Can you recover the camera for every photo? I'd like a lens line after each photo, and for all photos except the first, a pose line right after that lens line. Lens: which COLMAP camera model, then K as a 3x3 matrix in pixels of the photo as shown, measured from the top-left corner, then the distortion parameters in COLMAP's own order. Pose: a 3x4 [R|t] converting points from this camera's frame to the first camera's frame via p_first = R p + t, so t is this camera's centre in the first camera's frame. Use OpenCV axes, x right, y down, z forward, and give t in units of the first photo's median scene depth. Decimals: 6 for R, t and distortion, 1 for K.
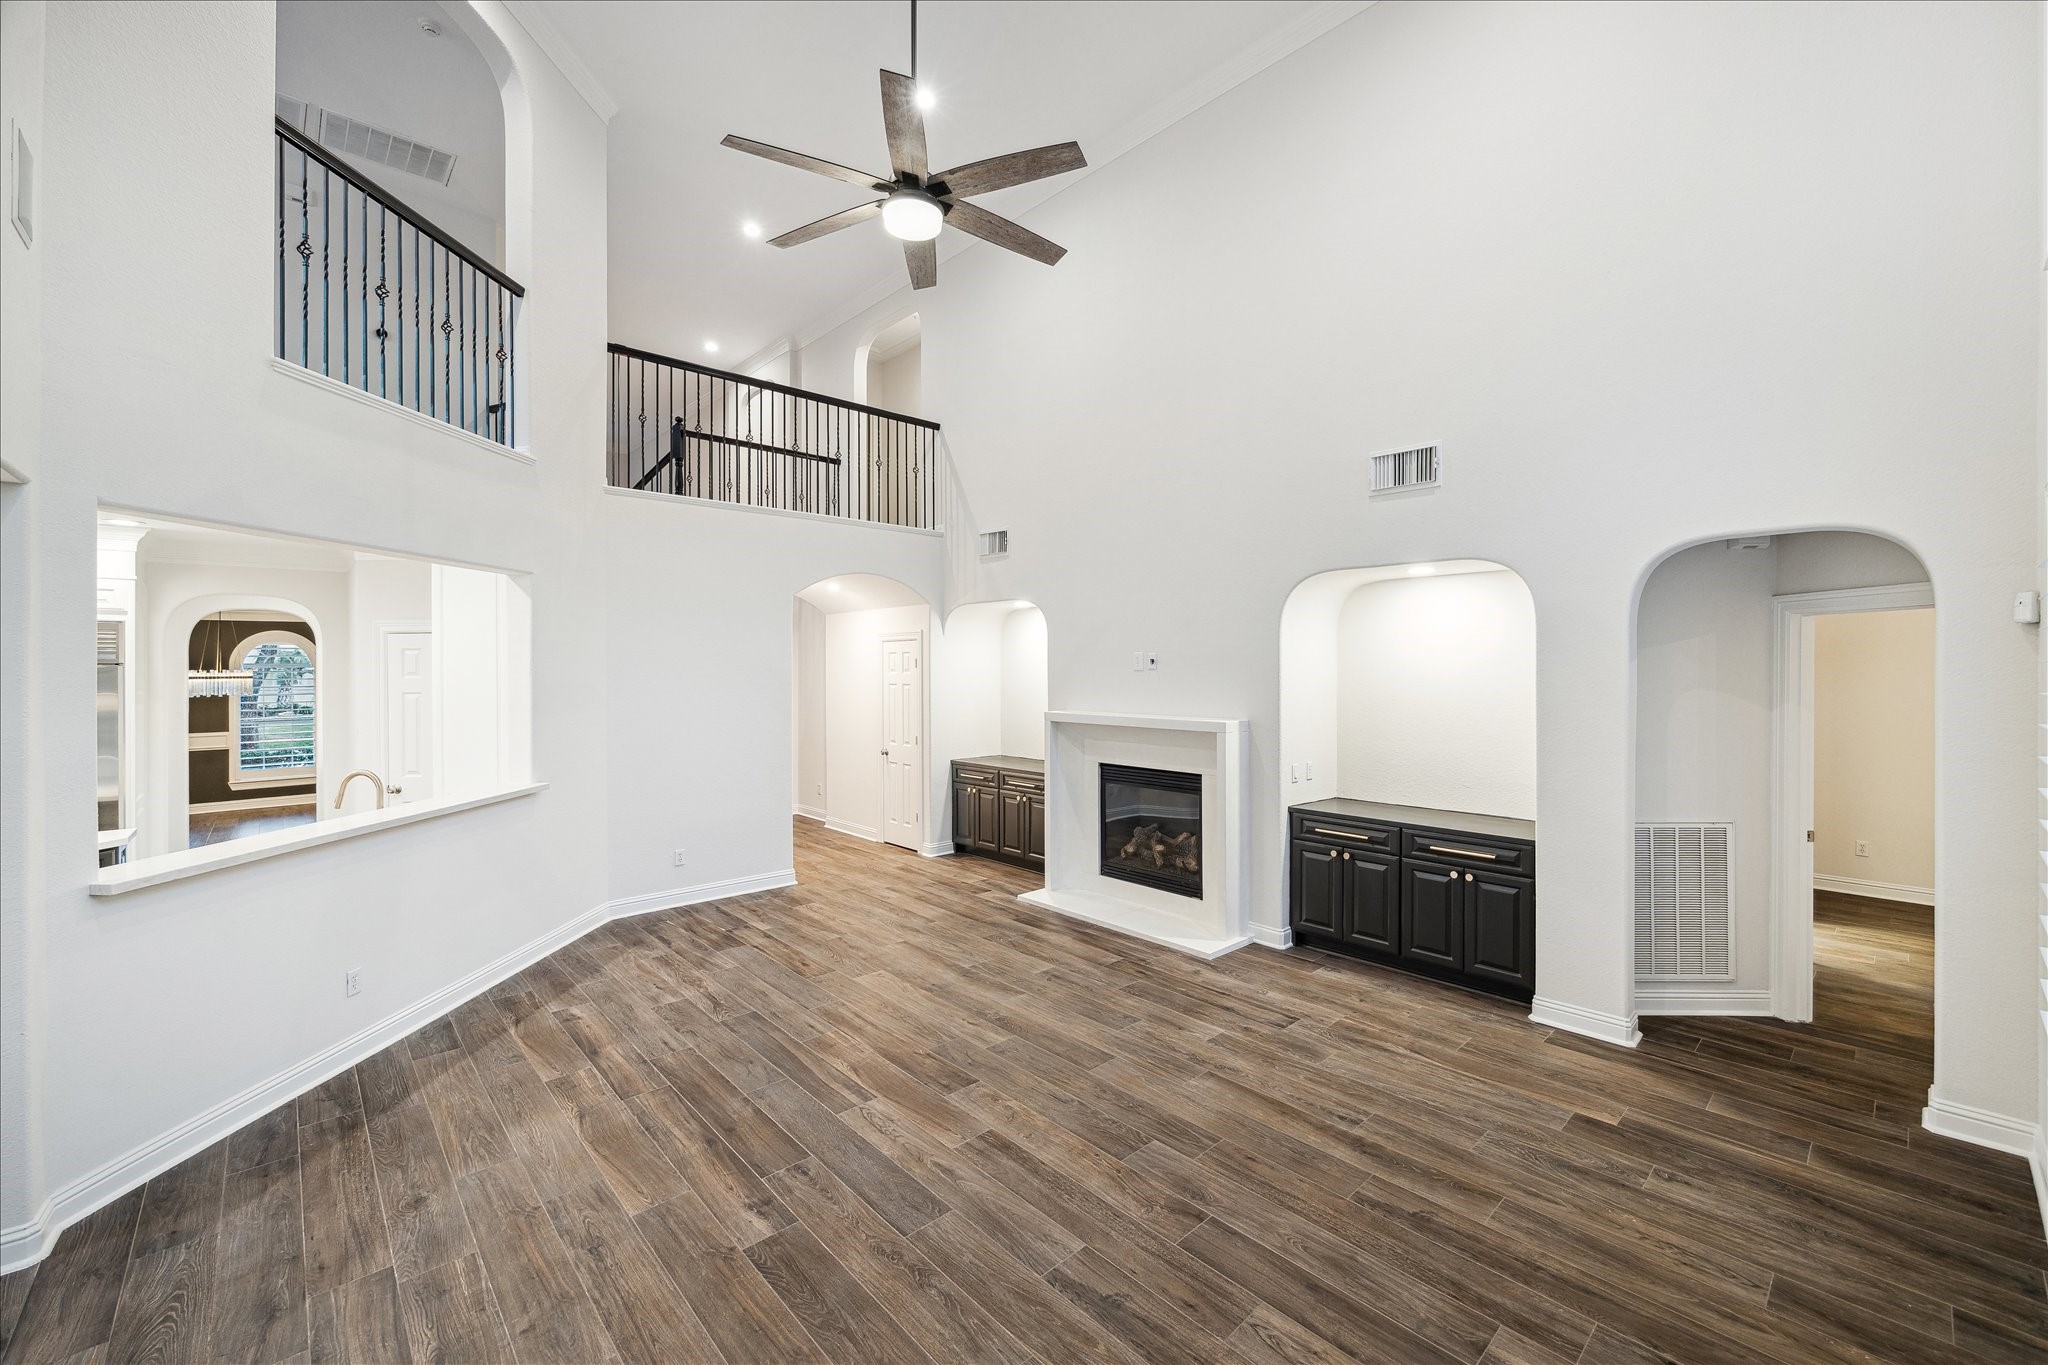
lens RADIAL K [[826.2, 0, 1019.6], [0, 826.2, 704.4], [0, 0, 1]] dist [0.000018, 0.000306]
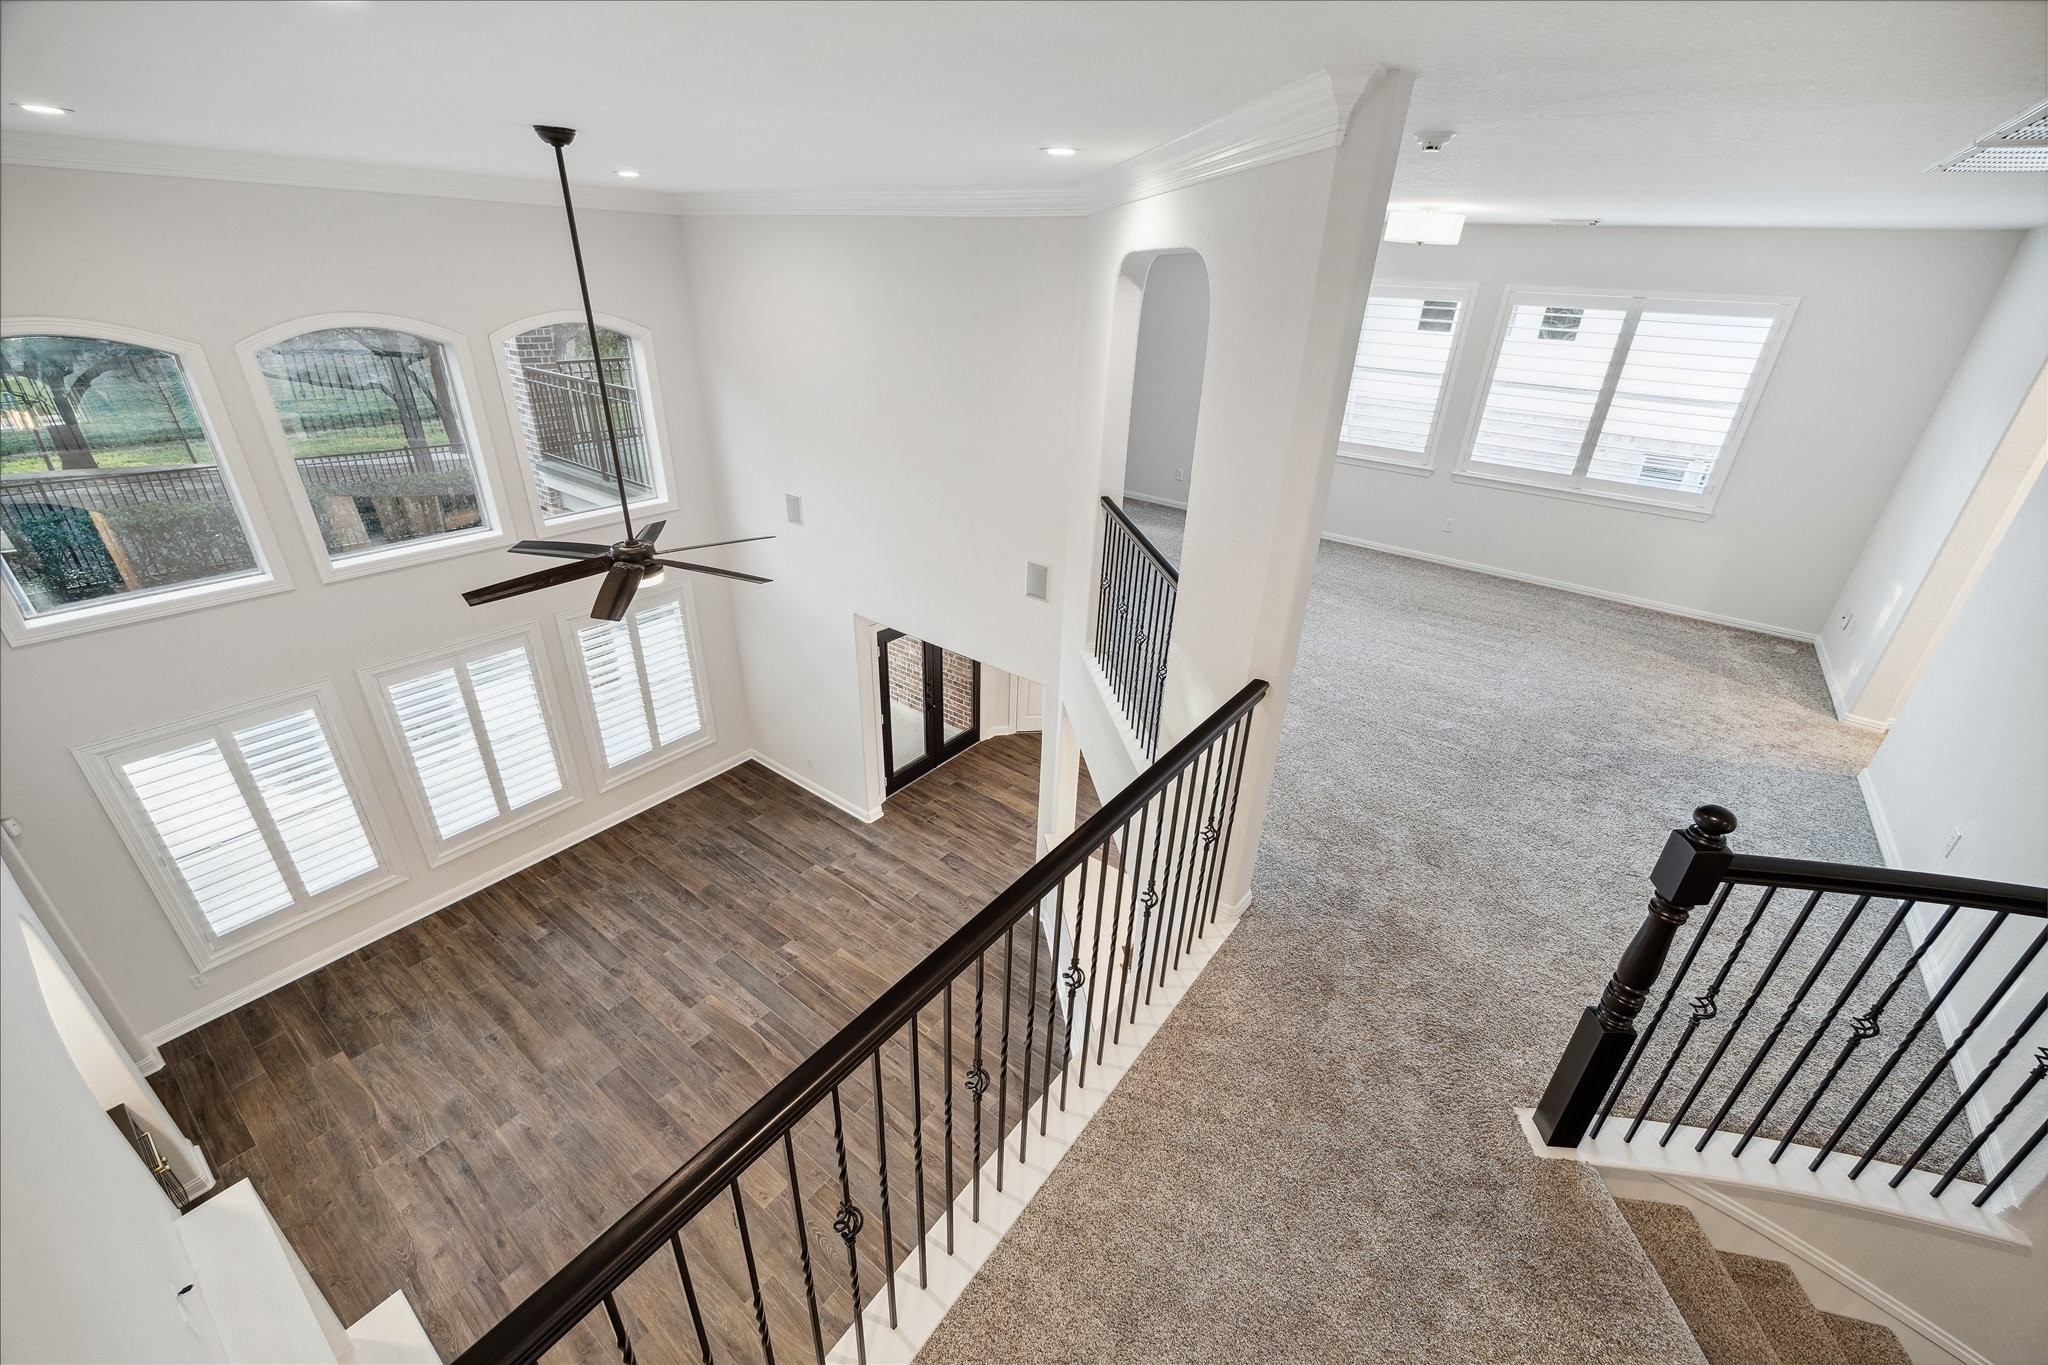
lens RADIAL K [[826.2, 0, 1000.3], [0, 826.2, 675.6], [0, 0, 1]] dist [0.000018, 0.000306]
pose [[-0.985731, 0.054150, -0.159384, -0.422569], [-0.030004, 0.875163, 0.482898, -1.005039], [0.165635, 0.480789, -0.861050, 2.066734]]
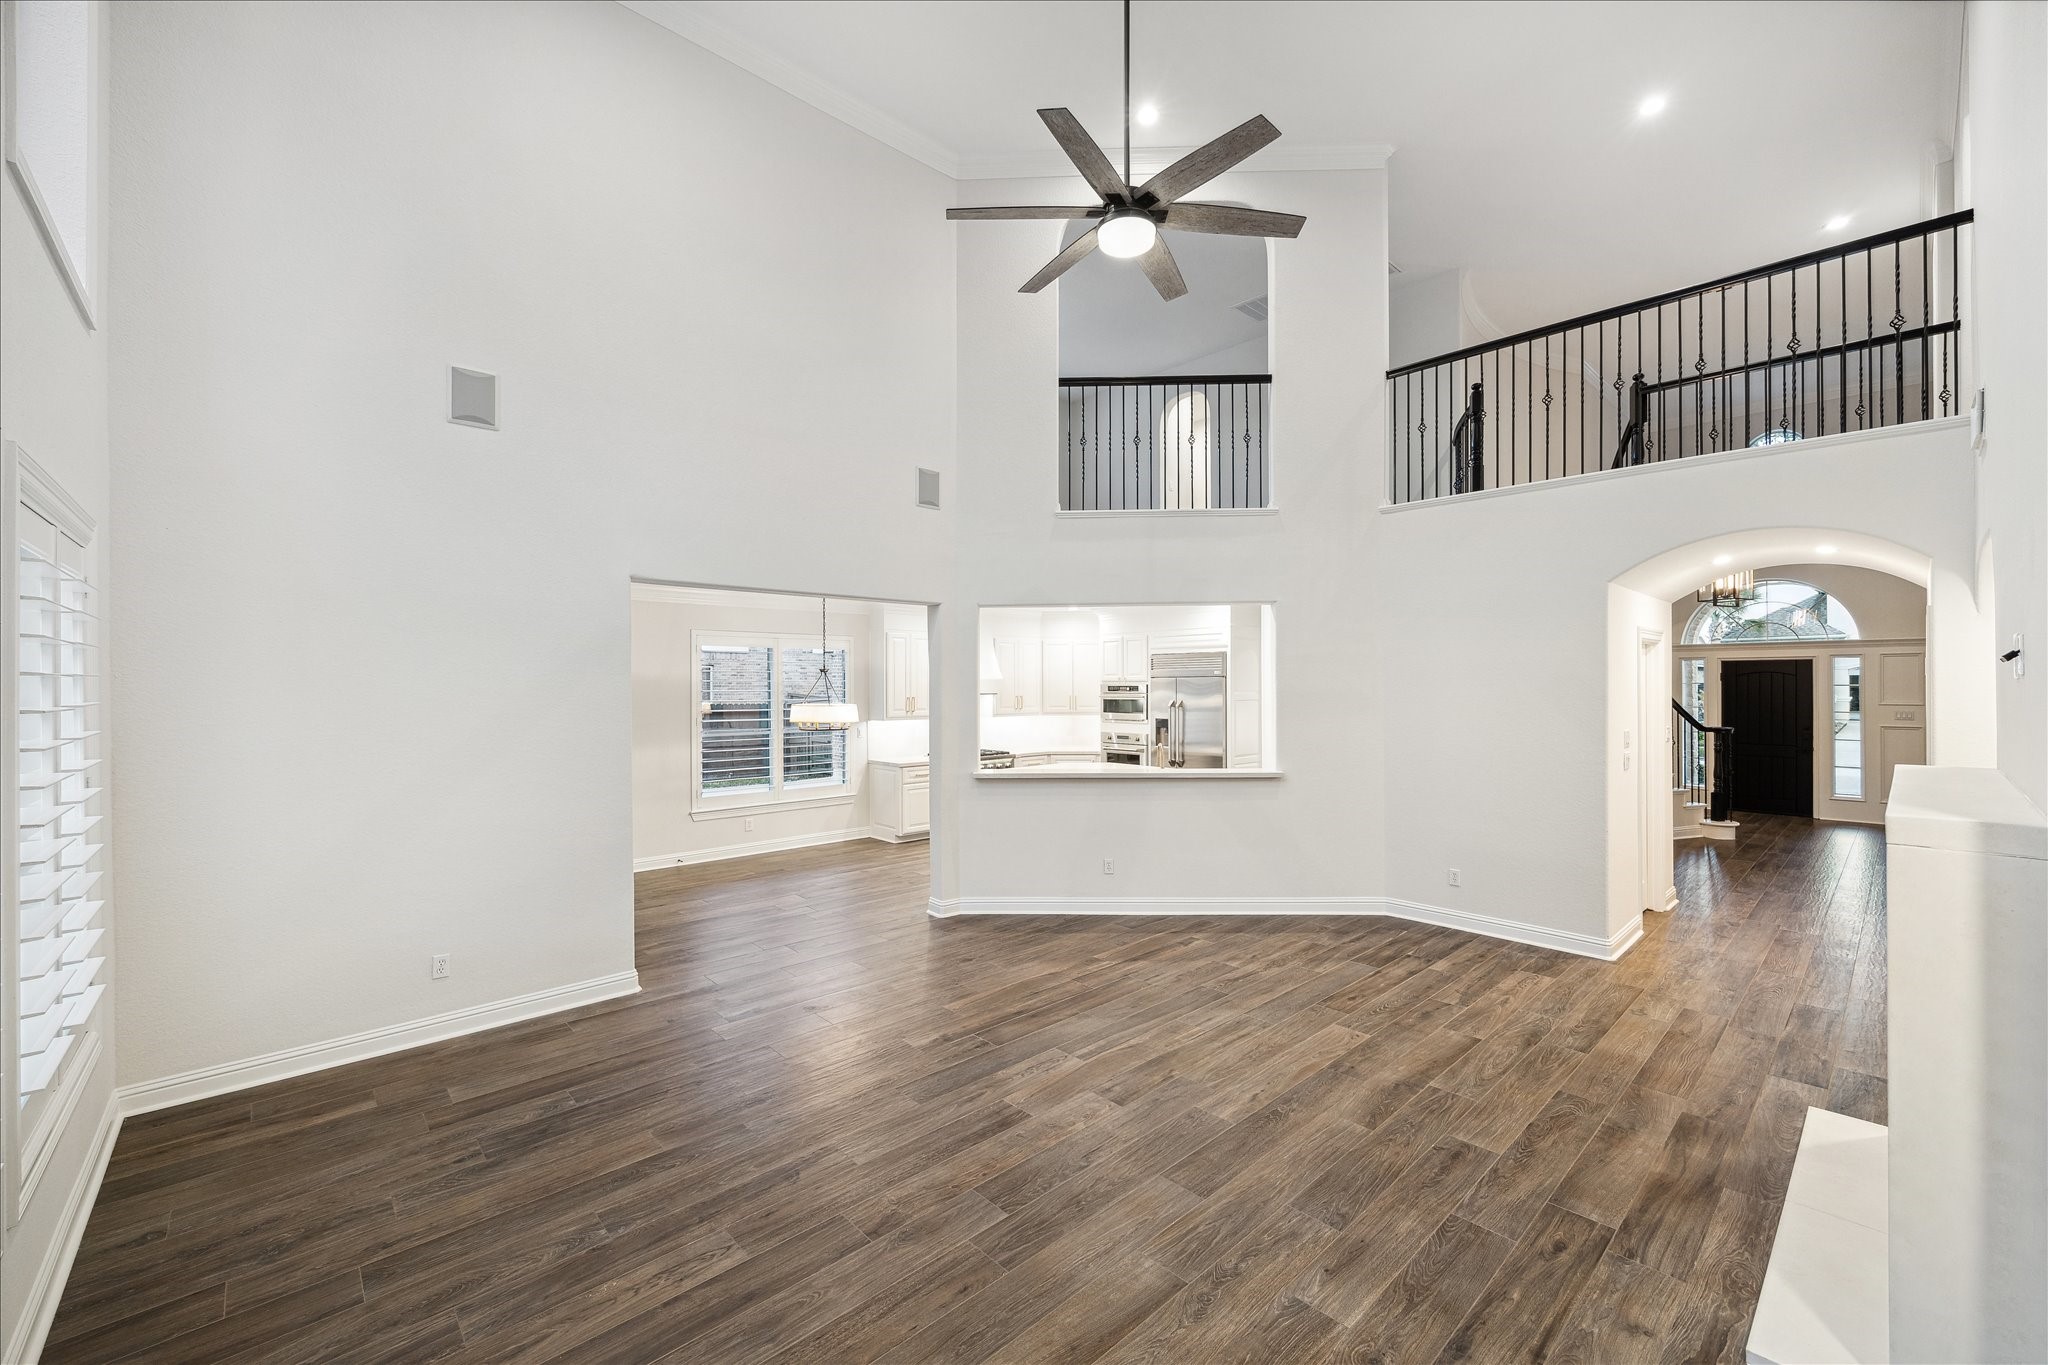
lens RADIAL K [[826.2, 0, 1050.9], [0, 826.2, 709.7], [0, 0, 1]] dist [0.000018, 0.000306]
pose [[0.018827, 0.034813, -0.999216, 0.828041], [-0.041473, 0.998561, 0.034009, -0.030362], [0.998962, 0.040800, 0.020243, 0.816910]]
